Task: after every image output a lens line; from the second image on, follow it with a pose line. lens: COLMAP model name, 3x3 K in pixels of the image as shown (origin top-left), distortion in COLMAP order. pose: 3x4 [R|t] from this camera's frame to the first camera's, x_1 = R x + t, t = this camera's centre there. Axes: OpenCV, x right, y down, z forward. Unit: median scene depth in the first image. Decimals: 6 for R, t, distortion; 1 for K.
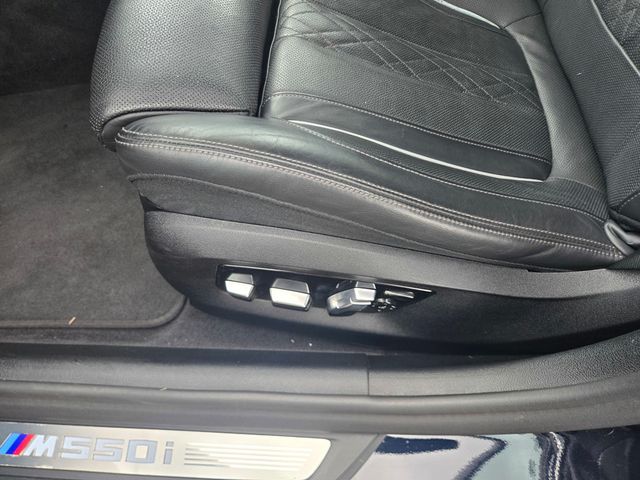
lens RADIAL K [[443.1, 0, 320.0], [0, 443.1, 240.0], [0, 0, 1]] dist [0.008947, -0.004226]
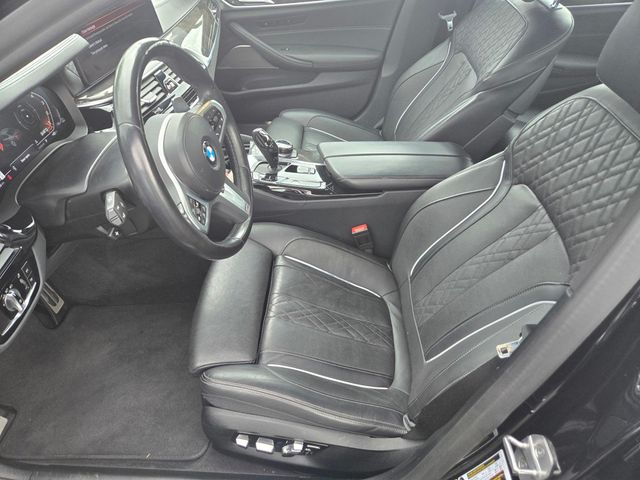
lens RADIAL K [[435.1, 0, 320.0], [0, 435.1, 240.0], [0, 0, 1]] dist [0.021585, -0.000812]
pose [[0.998023, 0.045430, 0.043440, 0.061431], [-0.032113, 0.962625, -0.268927, -0.270350], [-0.054033, 0.267000, 0.962181, -1.308985]]
